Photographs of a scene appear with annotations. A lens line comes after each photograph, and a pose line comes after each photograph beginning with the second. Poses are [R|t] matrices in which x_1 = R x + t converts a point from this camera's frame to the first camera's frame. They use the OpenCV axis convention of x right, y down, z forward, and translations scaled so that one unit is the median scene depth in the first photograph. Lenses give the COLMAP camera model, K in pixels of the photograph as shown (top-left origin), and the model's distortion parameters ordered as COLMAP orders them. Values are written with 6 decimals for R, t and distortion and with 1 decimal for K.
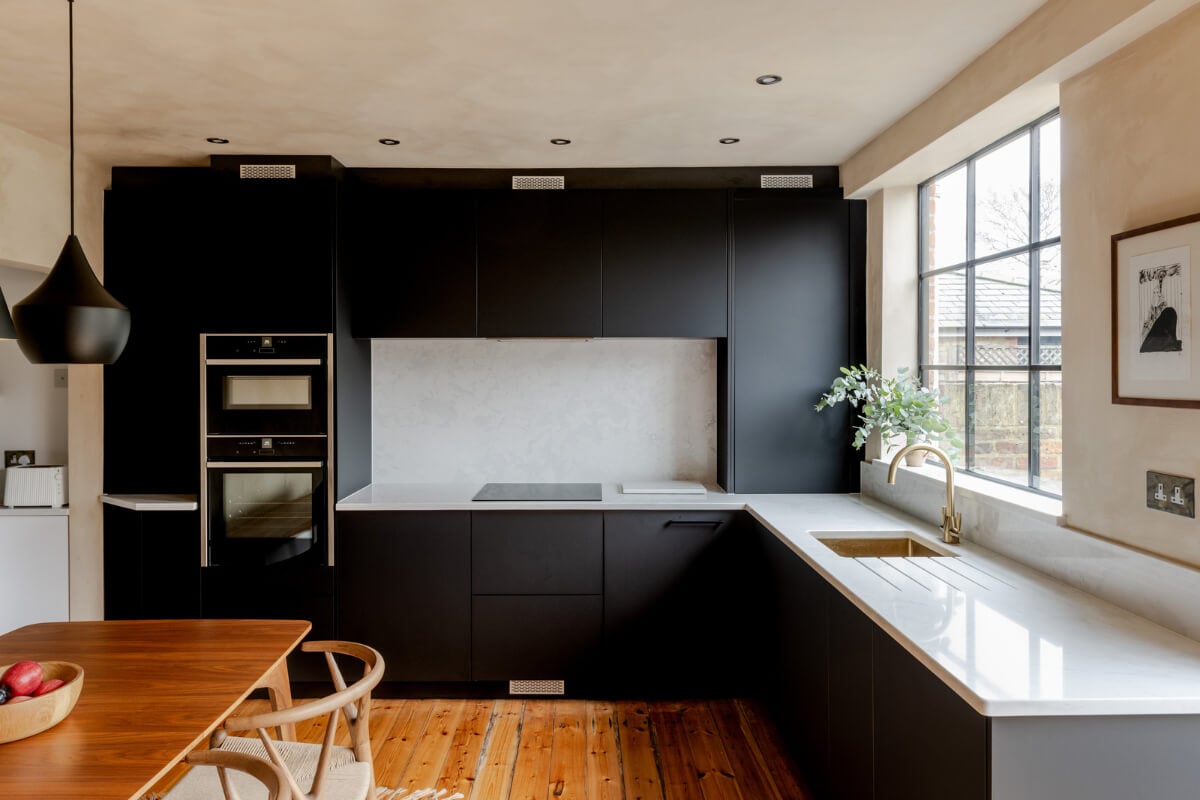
lens RADIAL K [[818.2, 0, 593.4], [0, 818.2, 375.6], [0, 0, 1]] dist [-0.007441, -0.002311]
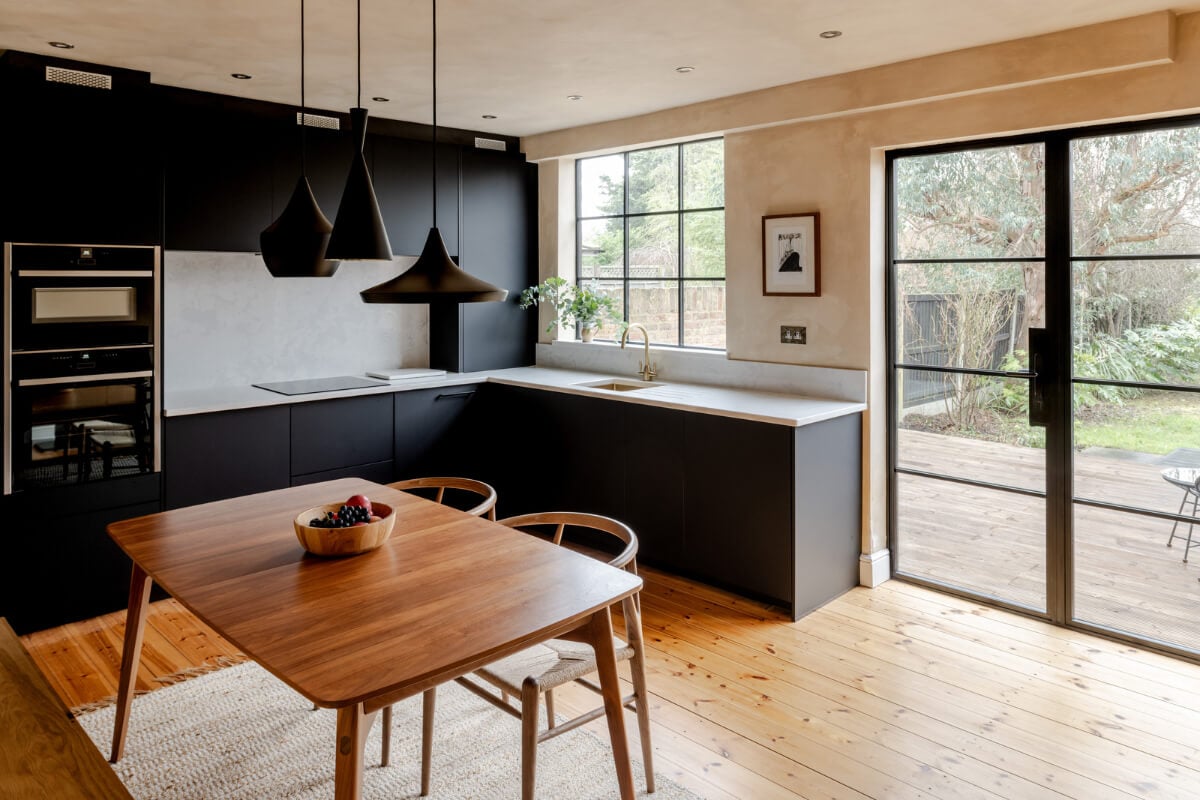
lens RADIAL K [[818.2, 0, 592.5], [0, 818.2, 277.5], [0, 0, 1]] dist [-0.007441, -0.002311]
pose [[0.723527, 0.001340, 0.690294, -0.840731], [0.006990, 0.999933, -0.009268, 0.002249], [-0.690260, 0.011531, 0.723469, -0.166002]]
